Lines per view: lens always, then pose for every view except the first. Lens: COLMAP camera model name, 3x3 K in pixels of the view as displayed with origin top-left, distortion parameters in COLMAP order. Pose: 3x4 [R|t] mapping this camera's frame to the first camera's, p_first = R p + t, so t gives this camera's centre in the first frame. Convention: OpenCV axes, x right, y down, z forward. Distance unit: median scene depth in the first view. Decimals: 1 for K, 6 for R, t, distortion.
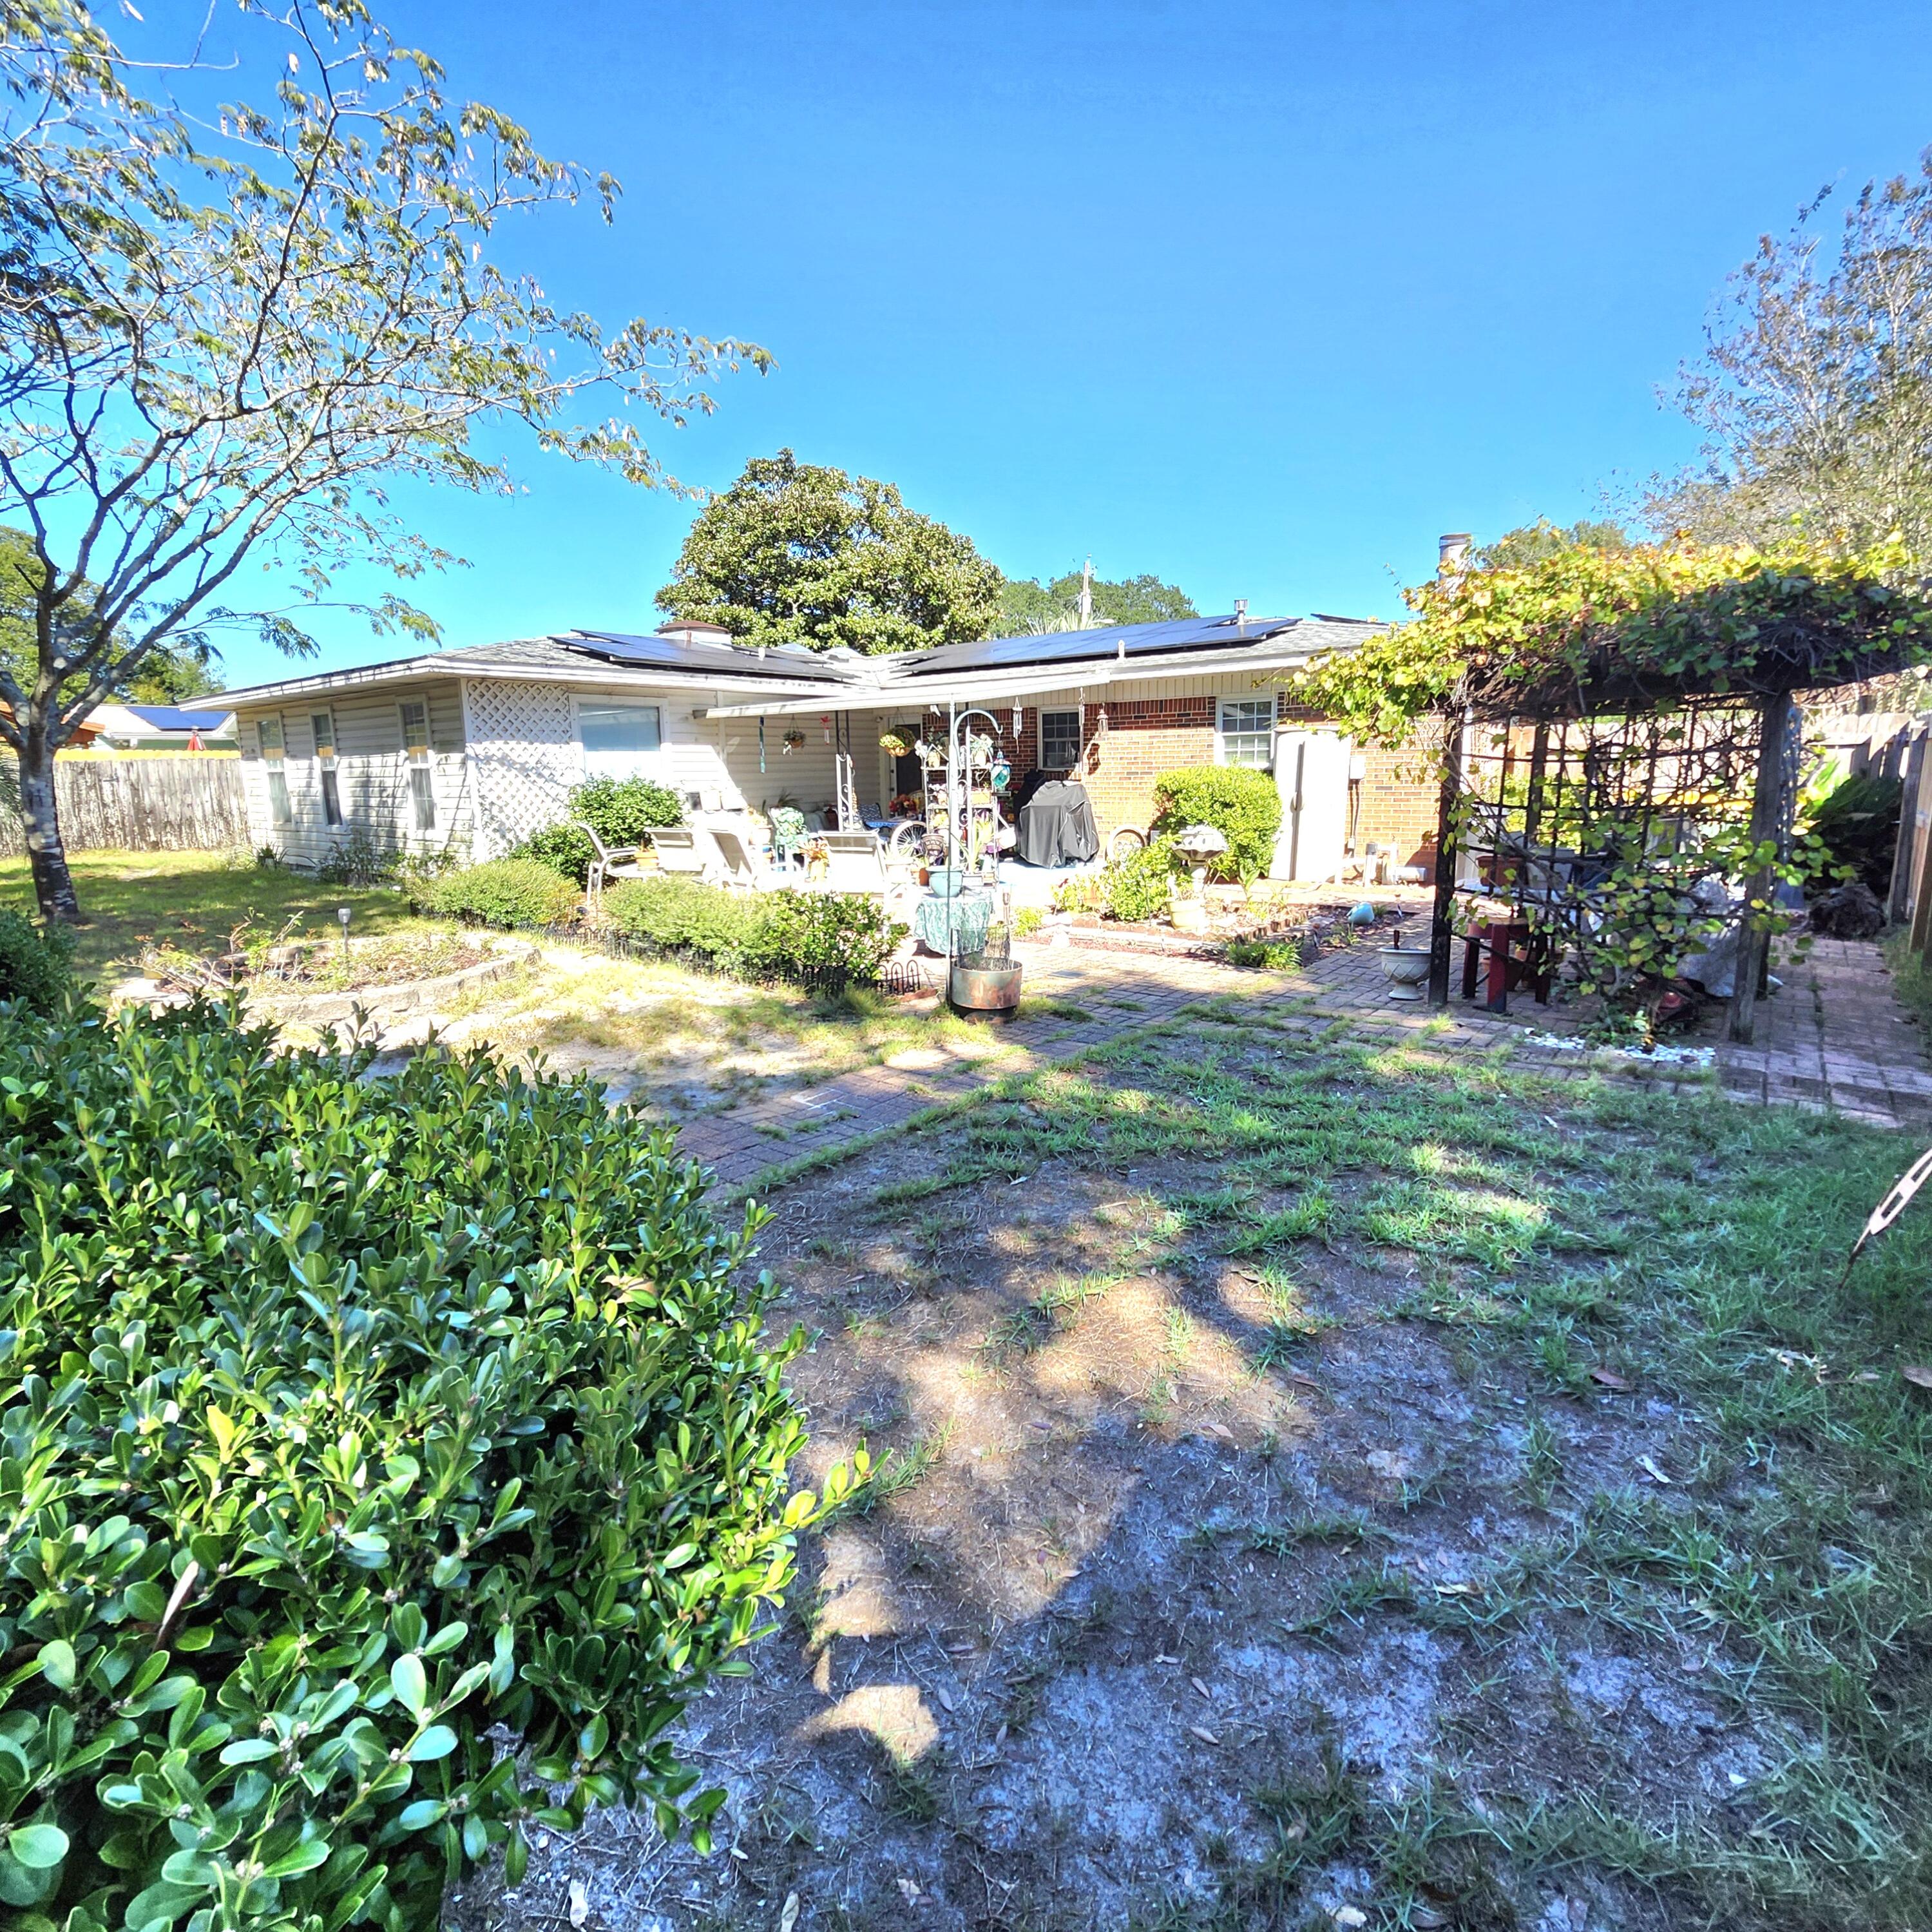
lens RADIAL K [[1046.4, 0, 966.0], [0, 1046.4, 966.0], [0, 0, 1]] dist [0.002425, 0.001315]
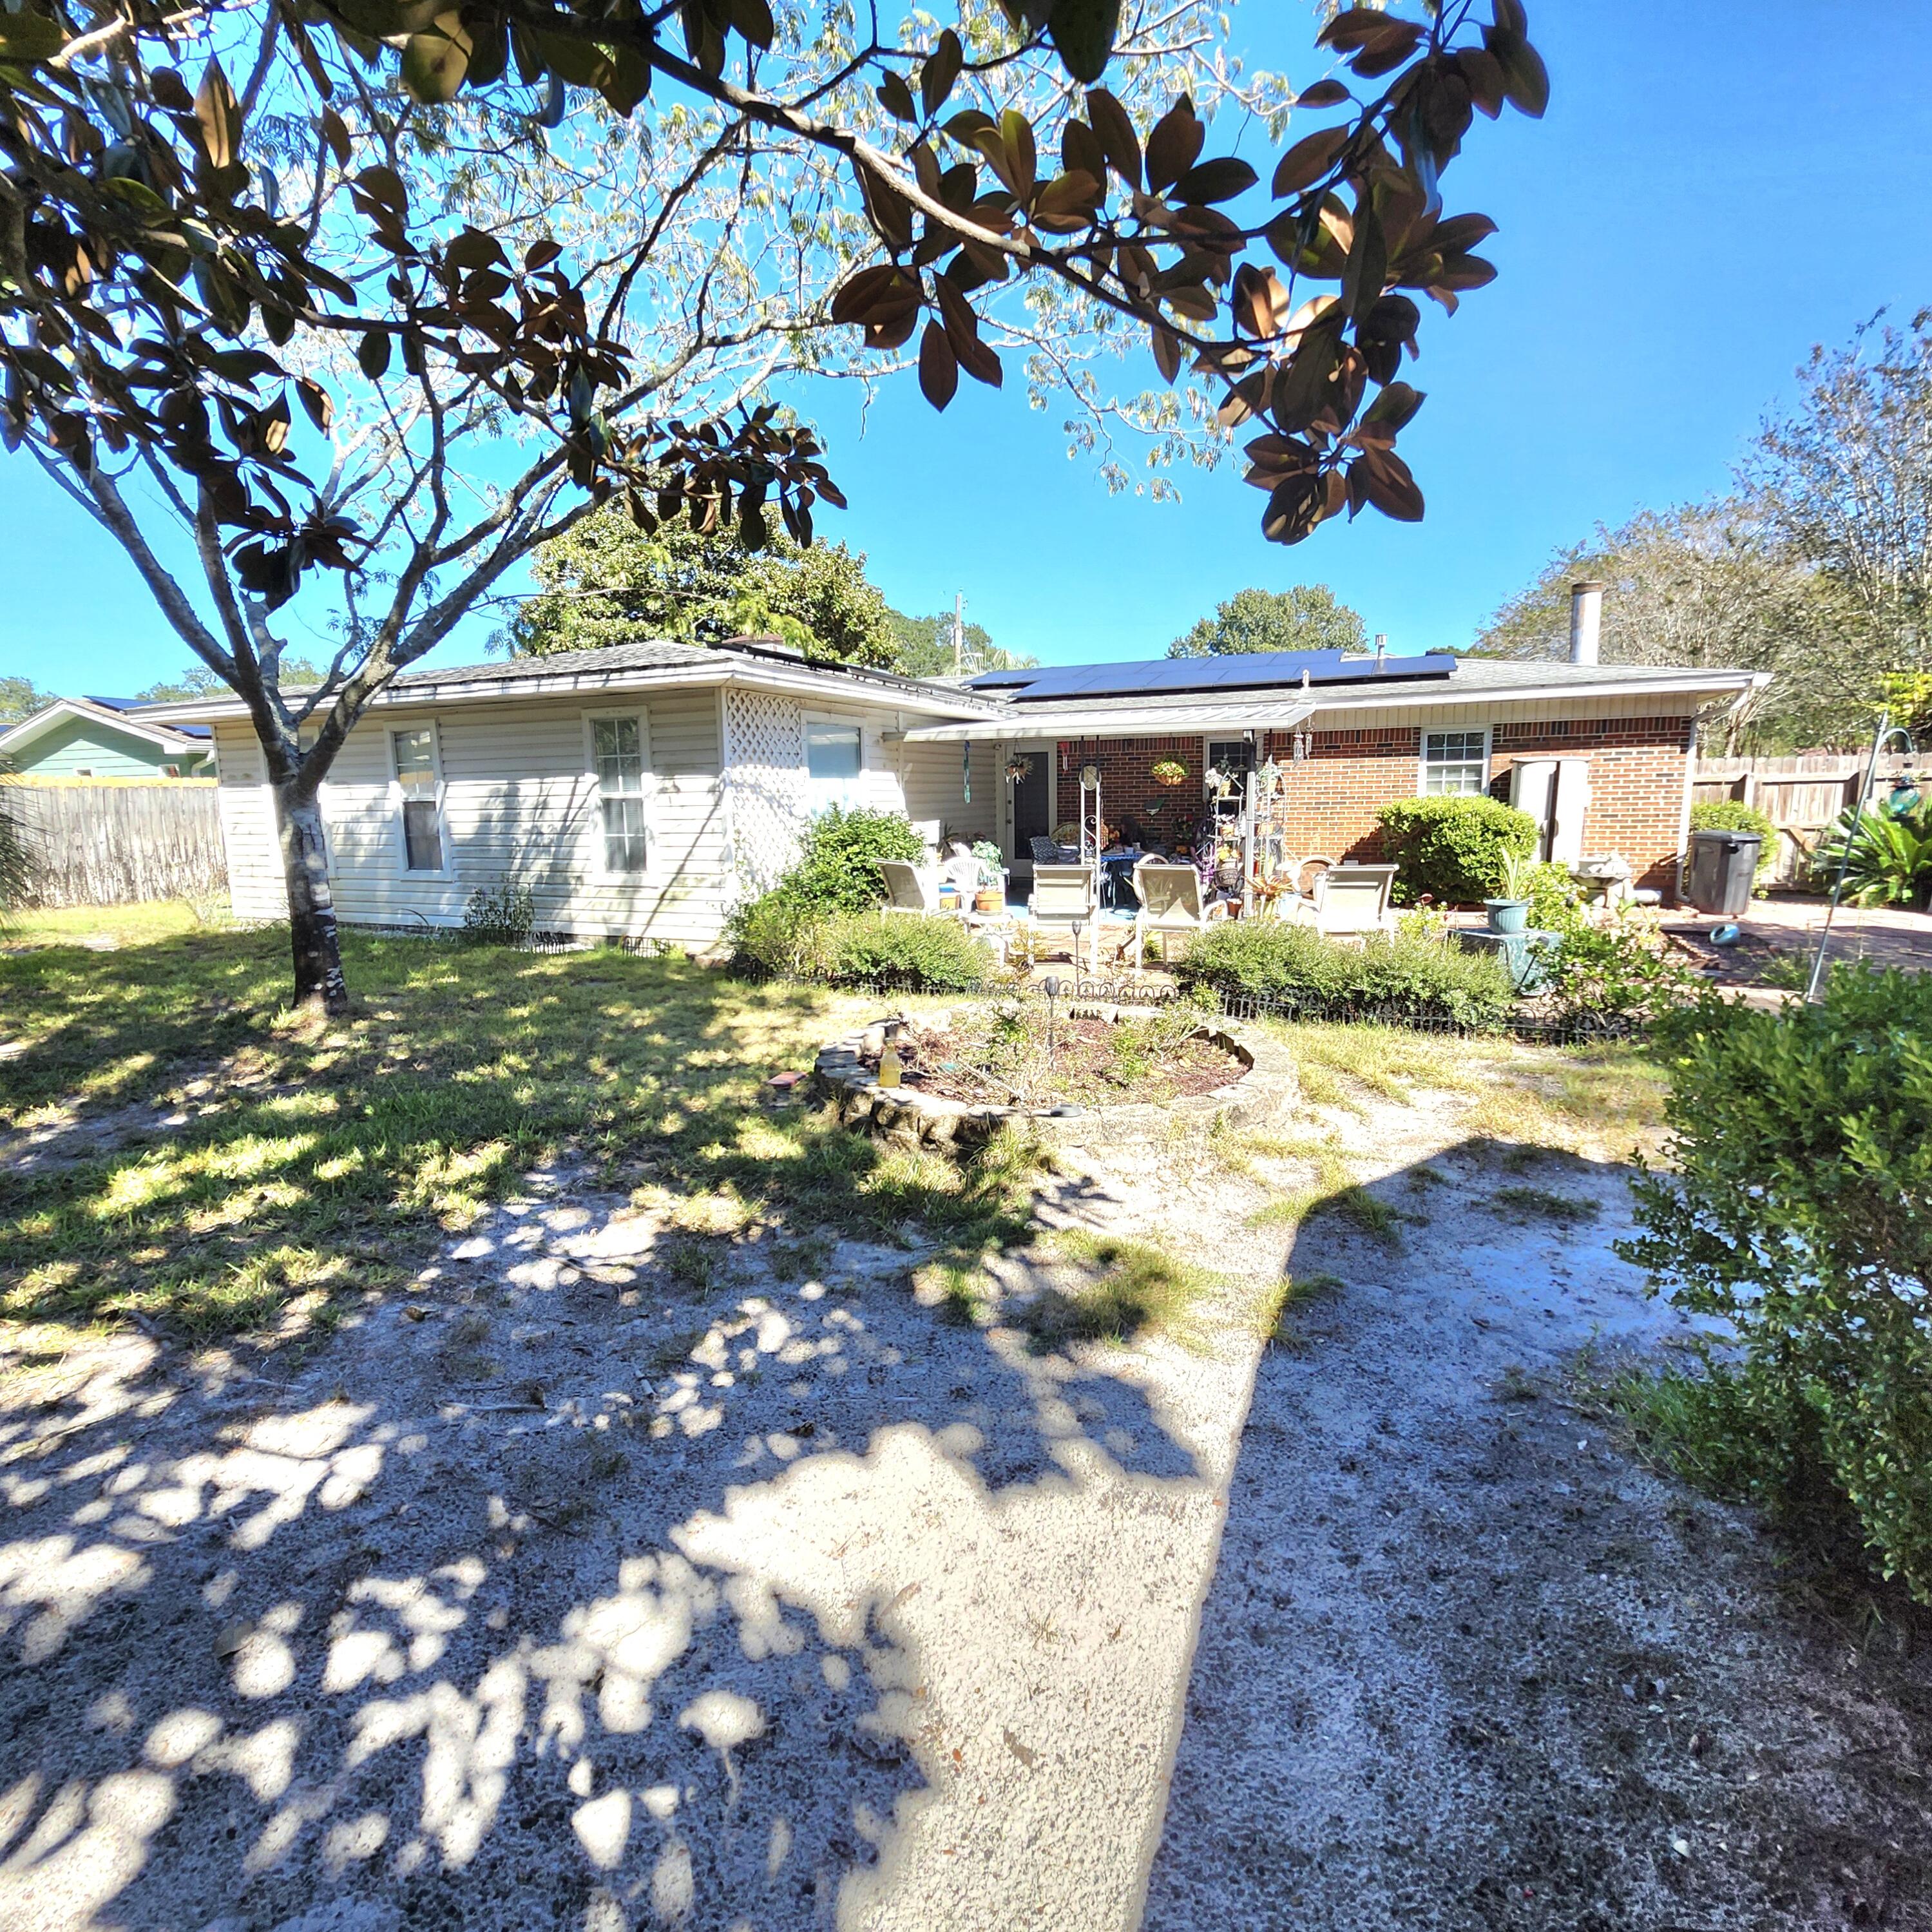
lens RADIAL K [[1038.4, 0, 966.0], [0, 1038.4, 966.0], [0, 0, 1]] dist [-0.000608, -0.000506]
pose [[0.964147, -0.042215, 0.261991, -0.452572], [0.049852, 0.998502, -0.022569, -0.026029], [-0.260646, 0.034820, 0.964806, 0.153150]]
